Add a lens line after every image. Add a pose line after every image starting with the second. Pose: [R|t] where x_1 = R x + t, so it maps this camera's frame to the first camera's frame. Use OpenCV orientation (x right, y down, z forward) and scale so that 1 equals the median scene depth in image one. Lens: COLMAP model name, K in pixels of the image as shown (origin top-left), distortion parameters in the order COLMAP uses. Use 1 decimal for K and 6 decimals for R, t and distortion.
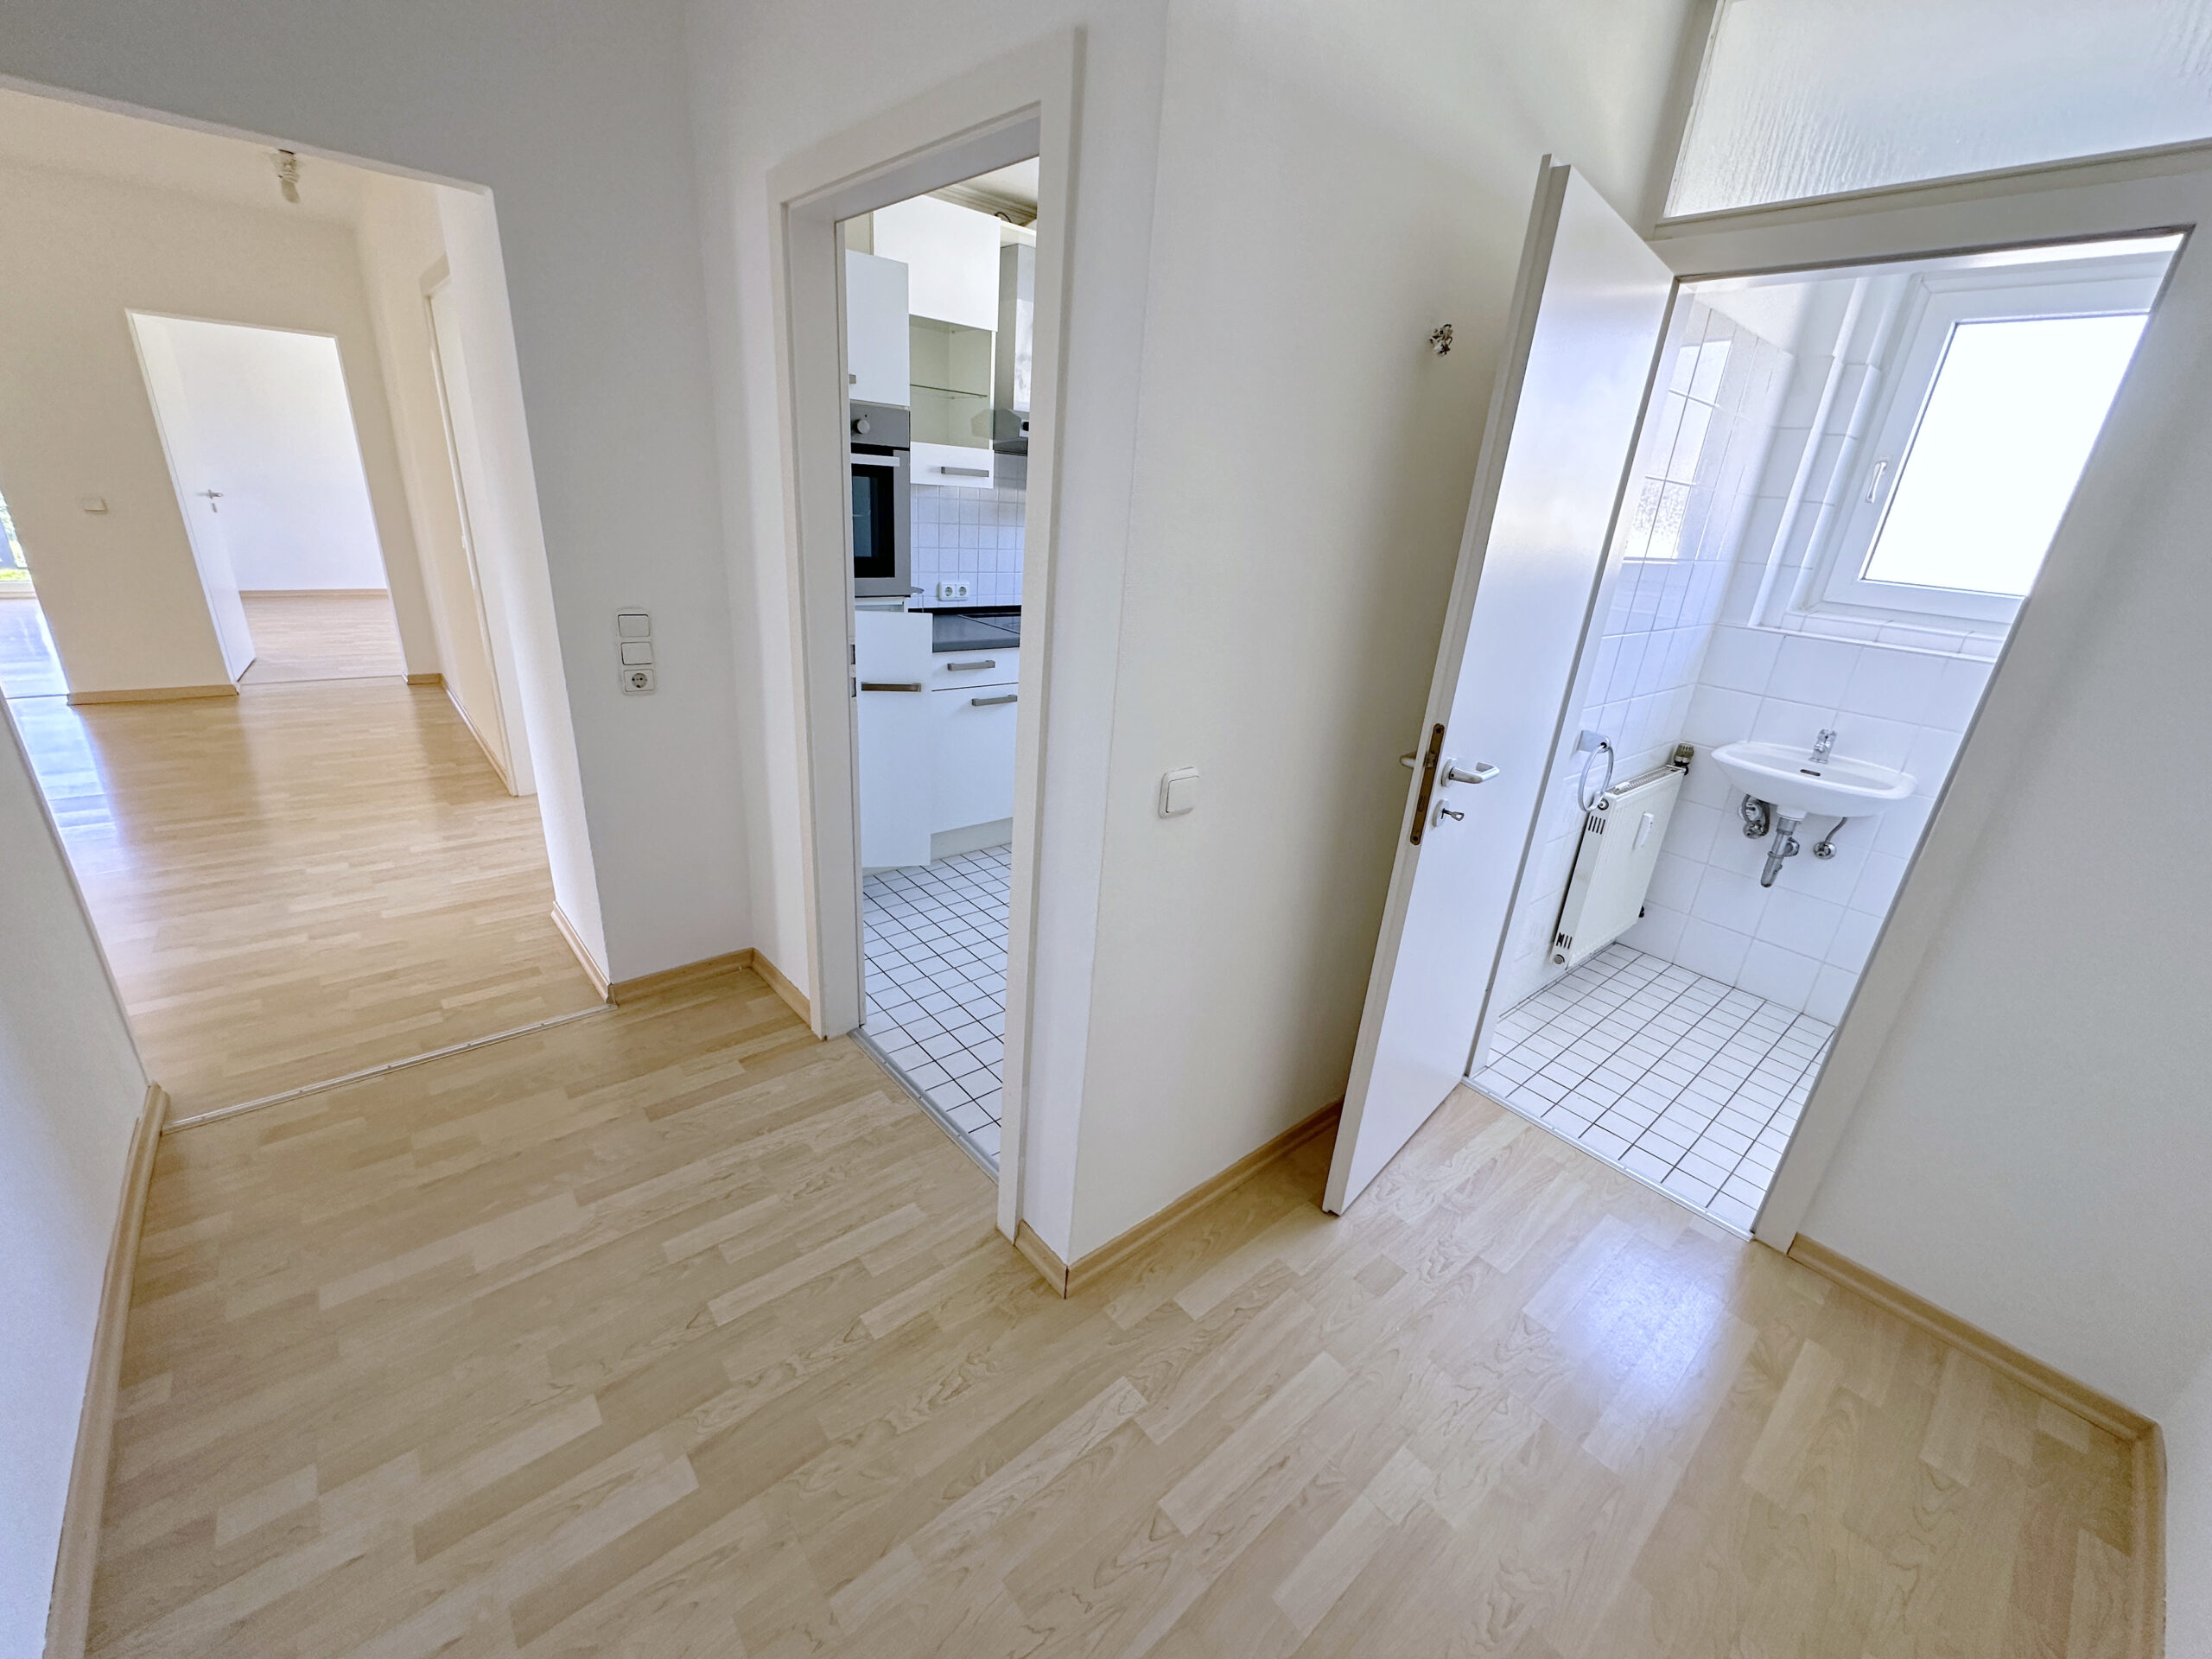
lens RADIAL K [[880.6, 0, 1106.0], [0, 880.6, 829.5], [0, 0, 1]] dist [-0.016619, -0.000135]
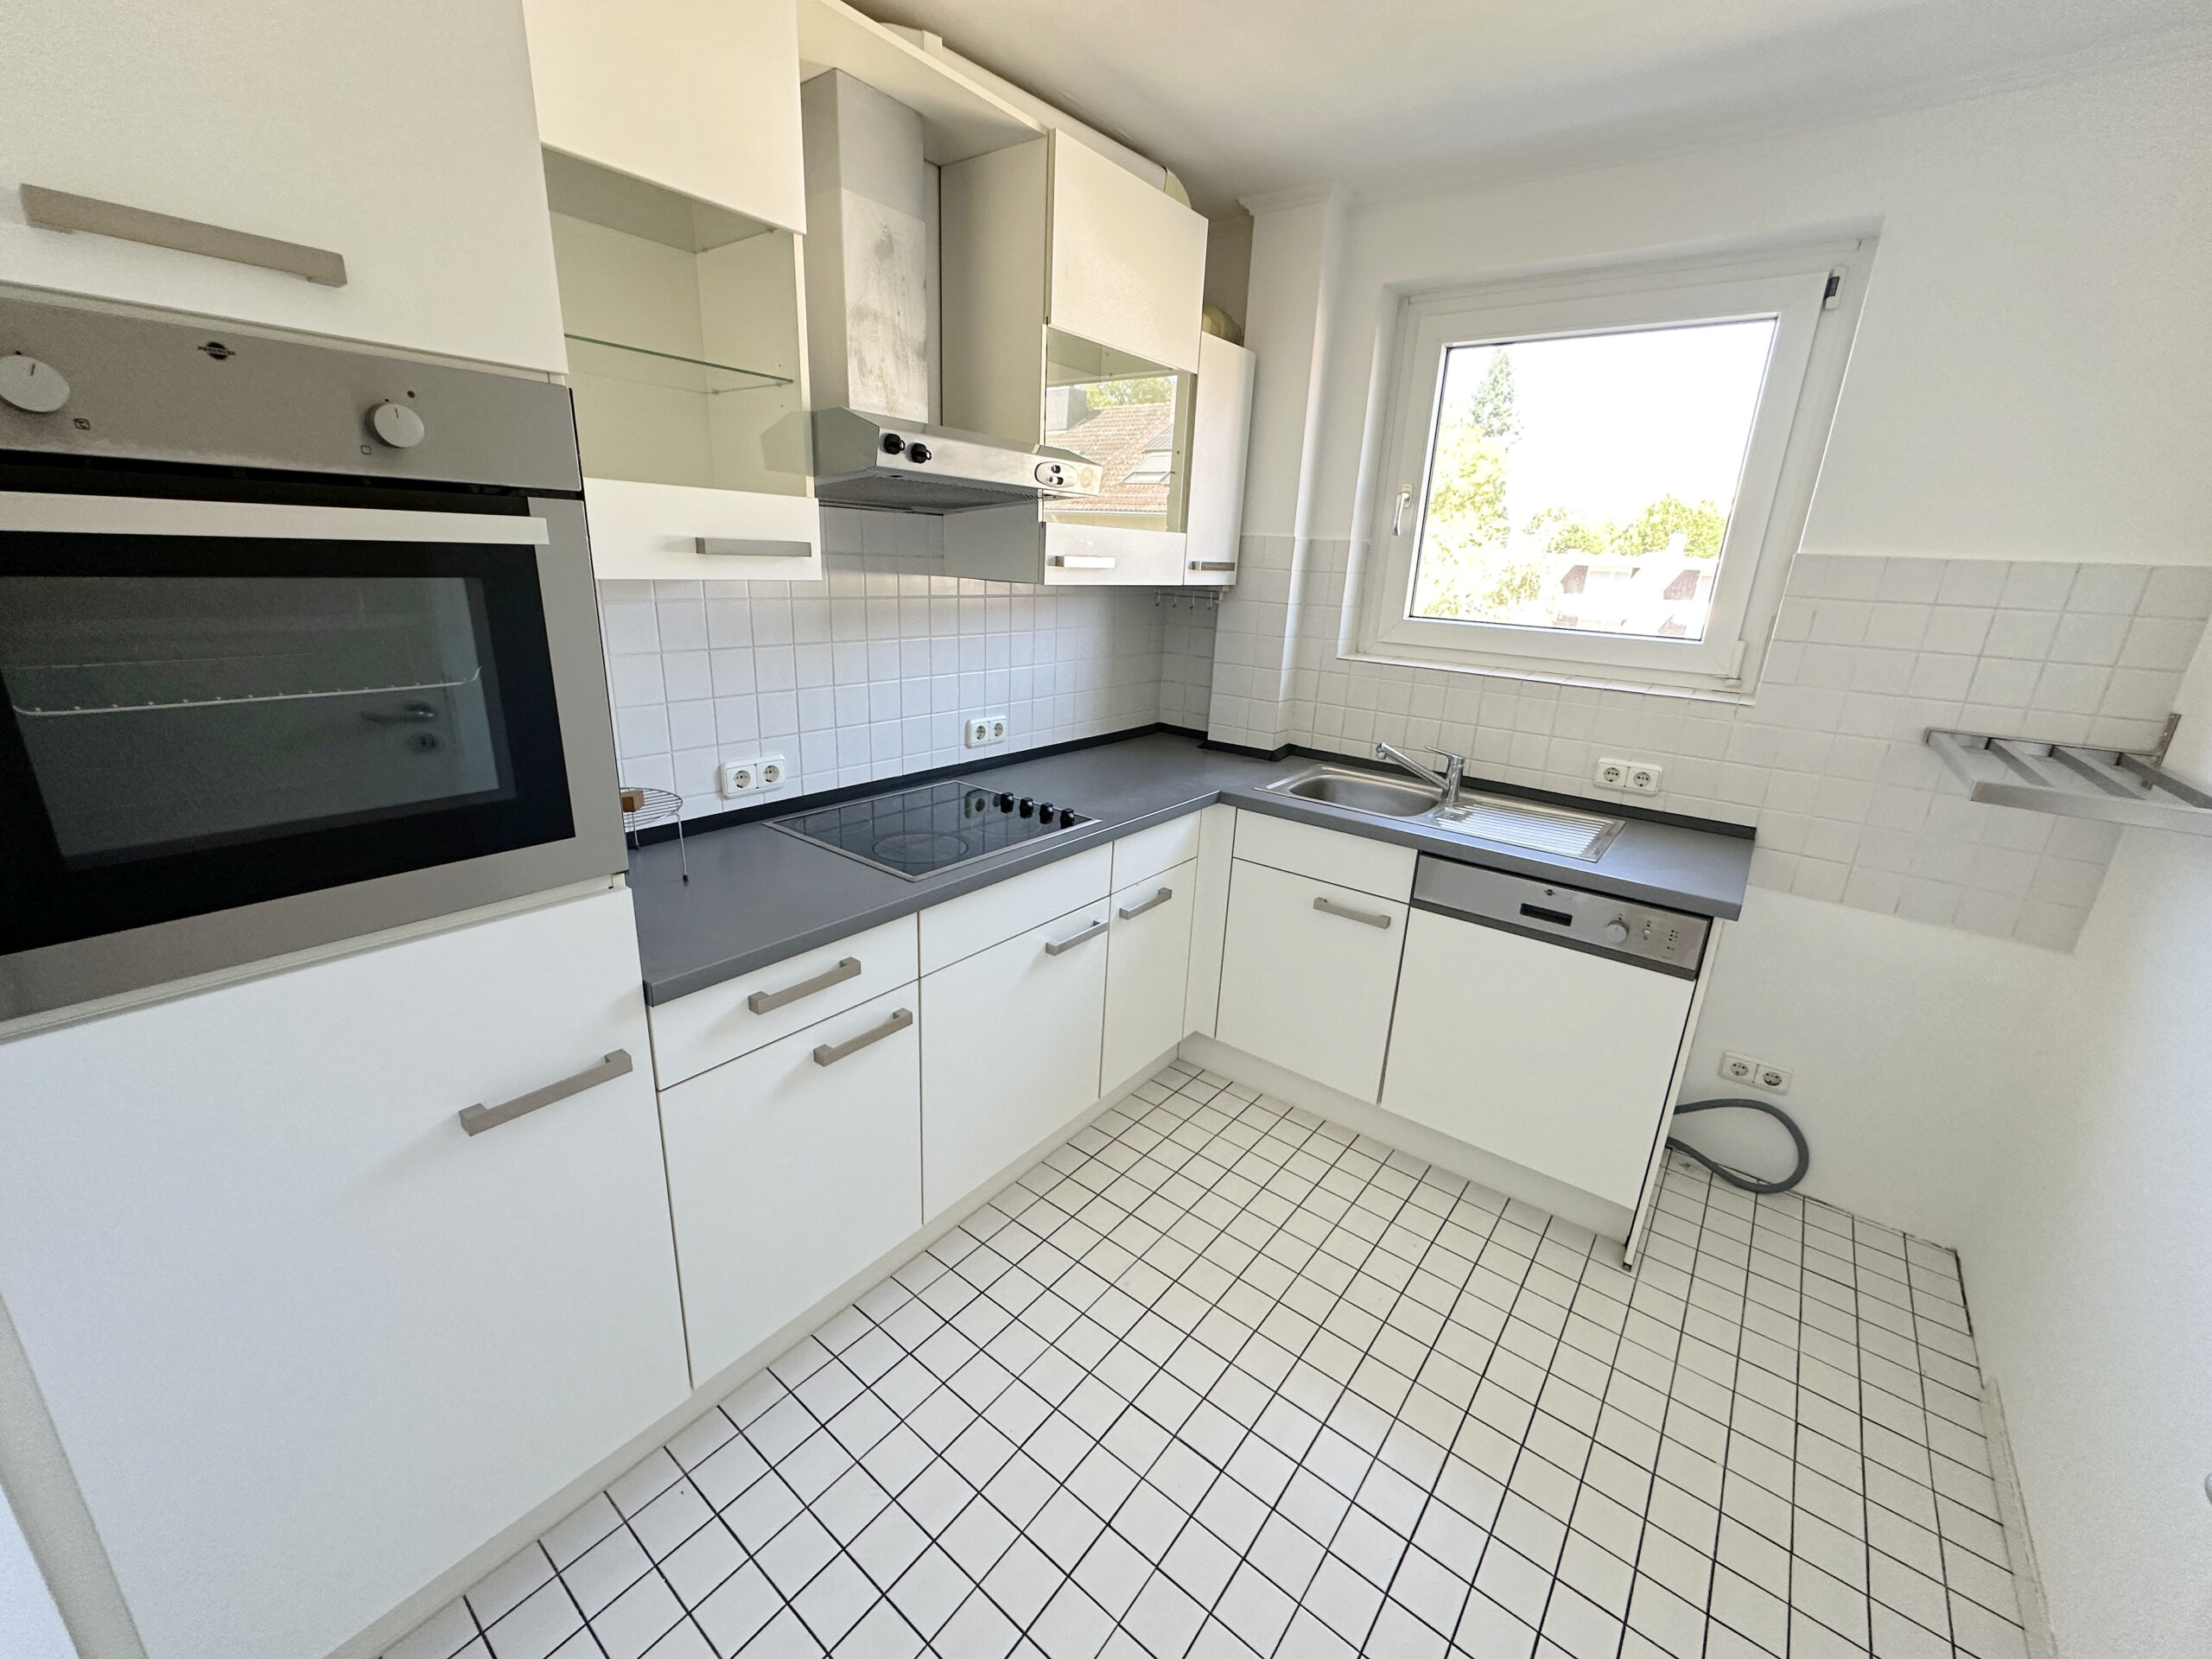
lens RADIAL K [[880.6, 0, 1106.0], [0, 880.6, 829.5], [0, 0, 1]] dist [-0.016619, -0.000135]
pose [[0.978051, -0.089689, 0.188074, -0.083273], [0.100018, 0.993915, -0.046149, -0.227462], [-0.182791, 0.063947, 0.981070, 0.541691]]
